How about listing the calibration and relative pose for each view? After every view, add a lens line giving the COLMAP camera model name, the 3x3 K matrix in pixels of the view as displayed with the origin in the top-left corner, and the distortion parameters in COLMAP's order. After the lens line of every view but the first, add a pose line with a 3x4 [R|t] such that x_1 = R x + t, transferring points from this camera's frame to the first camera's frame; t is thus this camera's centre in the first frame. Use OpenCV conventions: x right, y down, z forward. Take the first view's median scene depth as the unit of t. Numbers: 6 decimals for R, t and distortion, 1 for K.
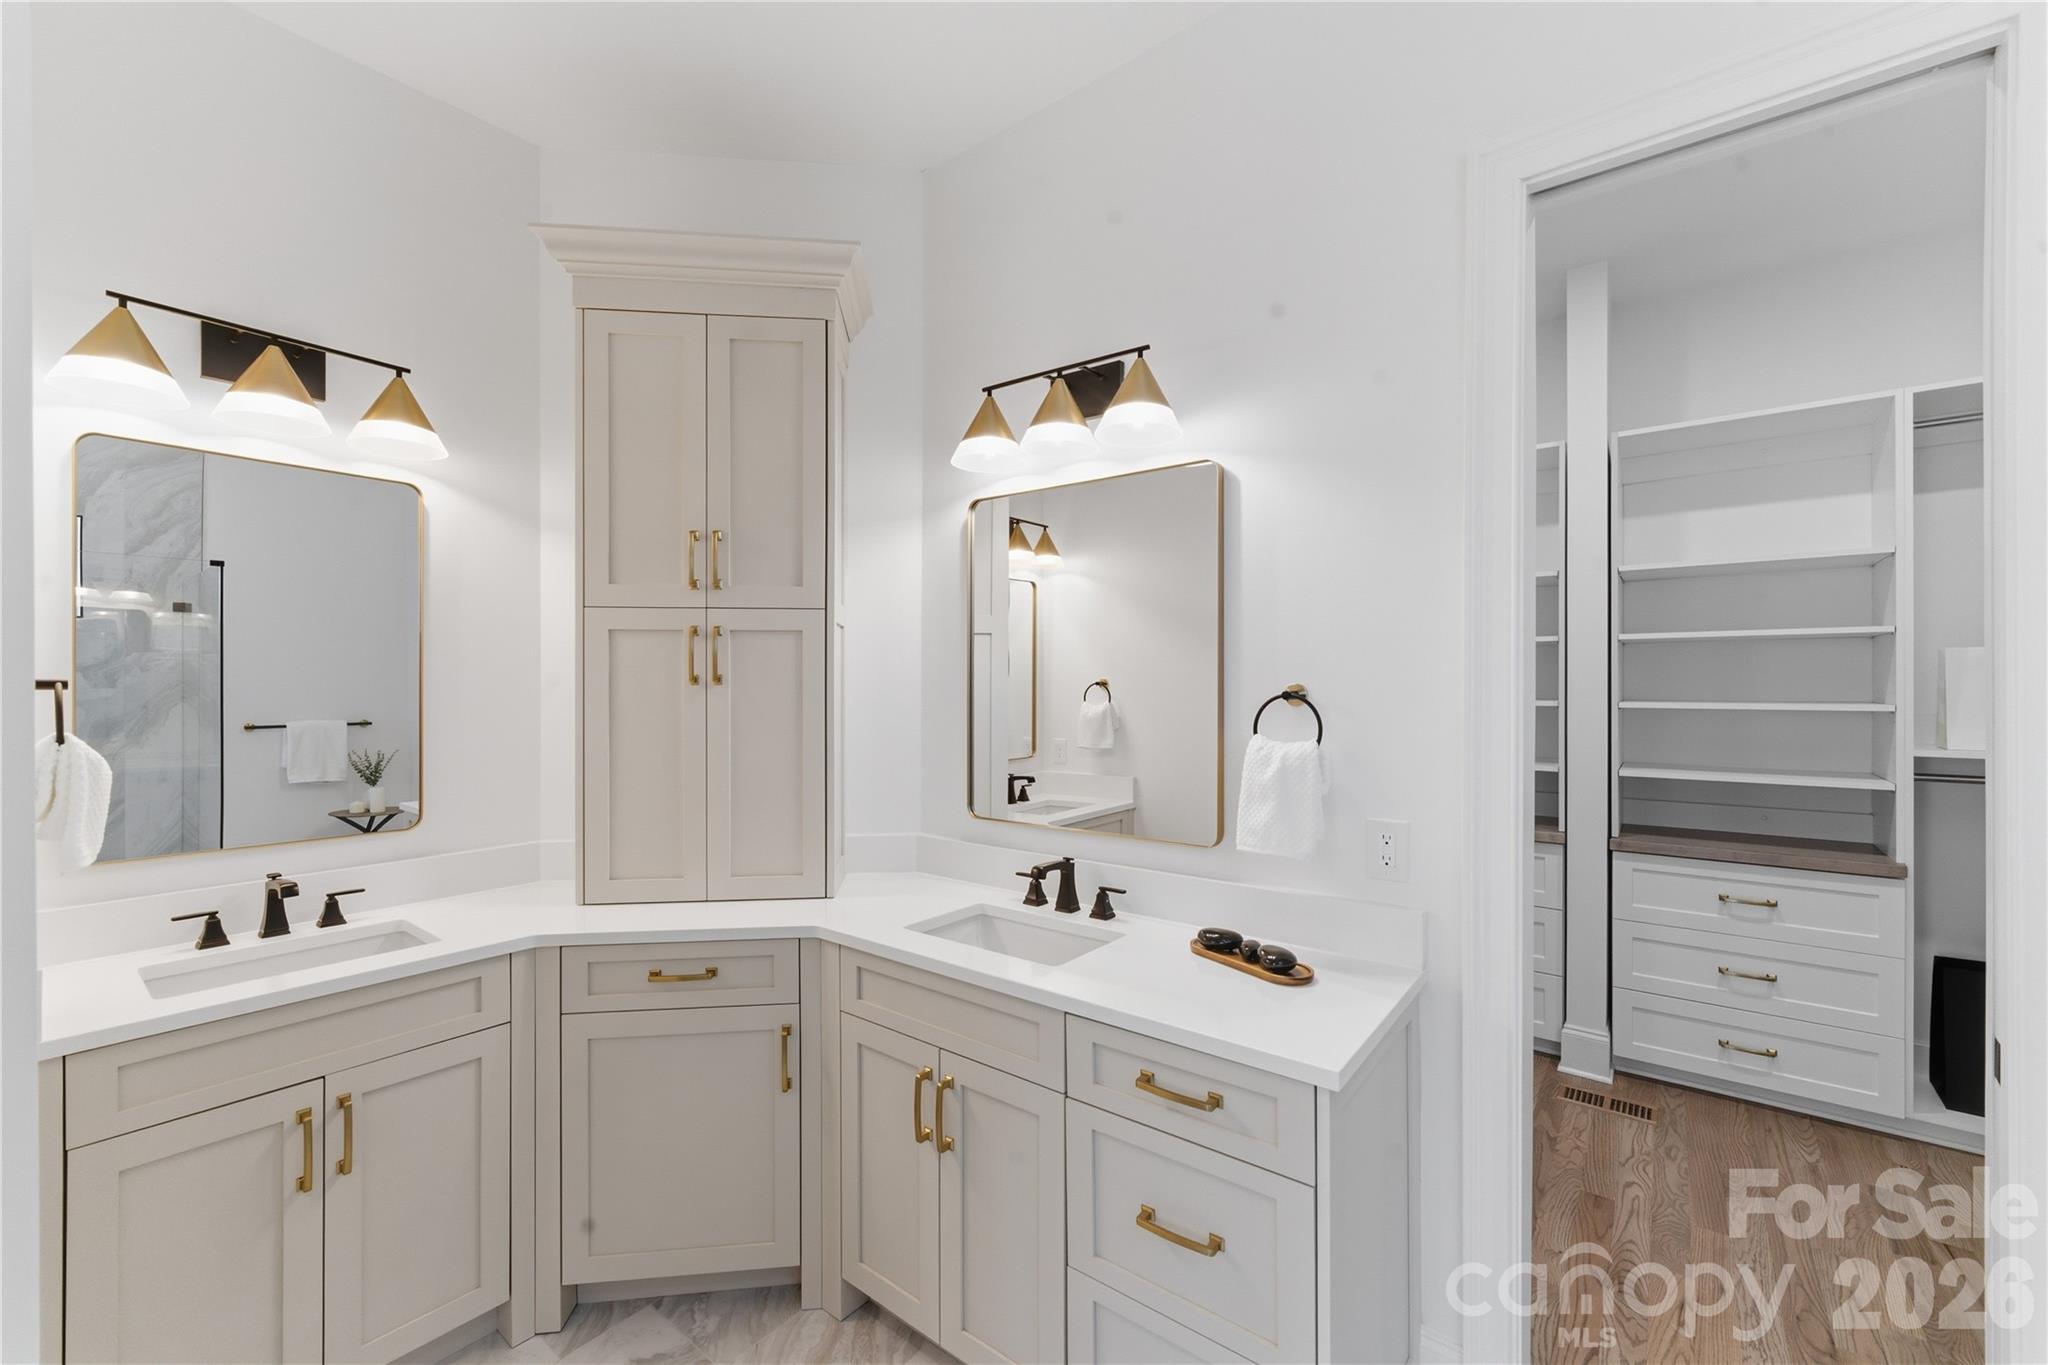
lens RADIAL K [[828.4, 0, 1024.2], [0, 828.4, 689.5], [0, 0, 1]] dist [-0.010002, 0.000135]
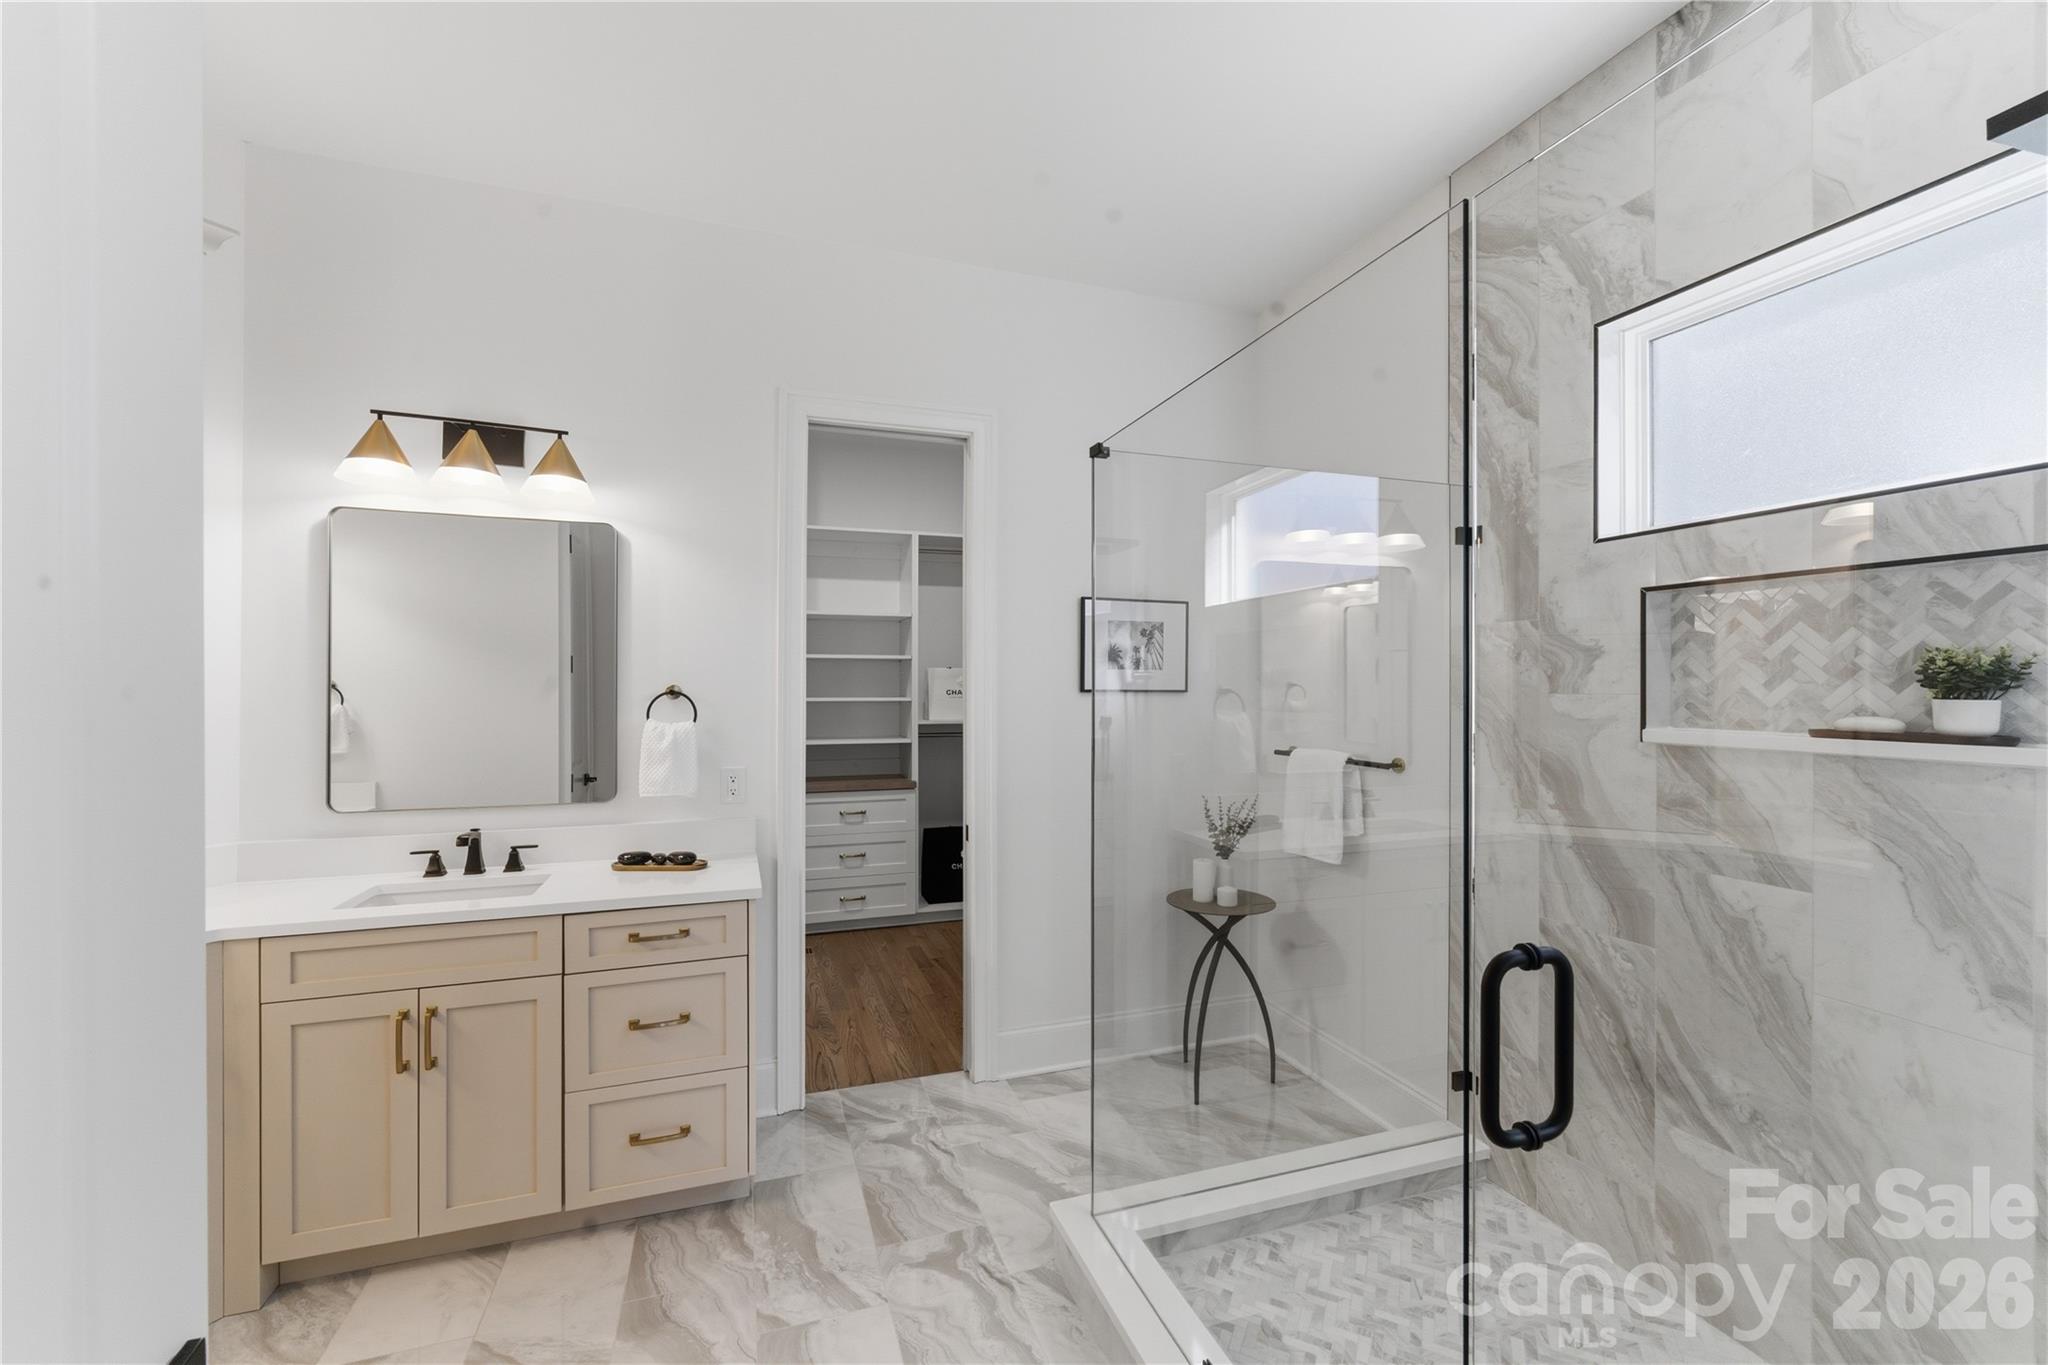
lens RADIAL K [[828.4, 0, 1024.2], [0, 828.4, 689.5], [0, 0, 1]] dist [-0.010002, 0.000135]
pose [[0.534818, -0.000487, 0.844967, -0.528304], [0.002916, 0.999995, -0.001269, 0.004331], [-0.844962, 0.003143, 0.534817, -0.314787]]
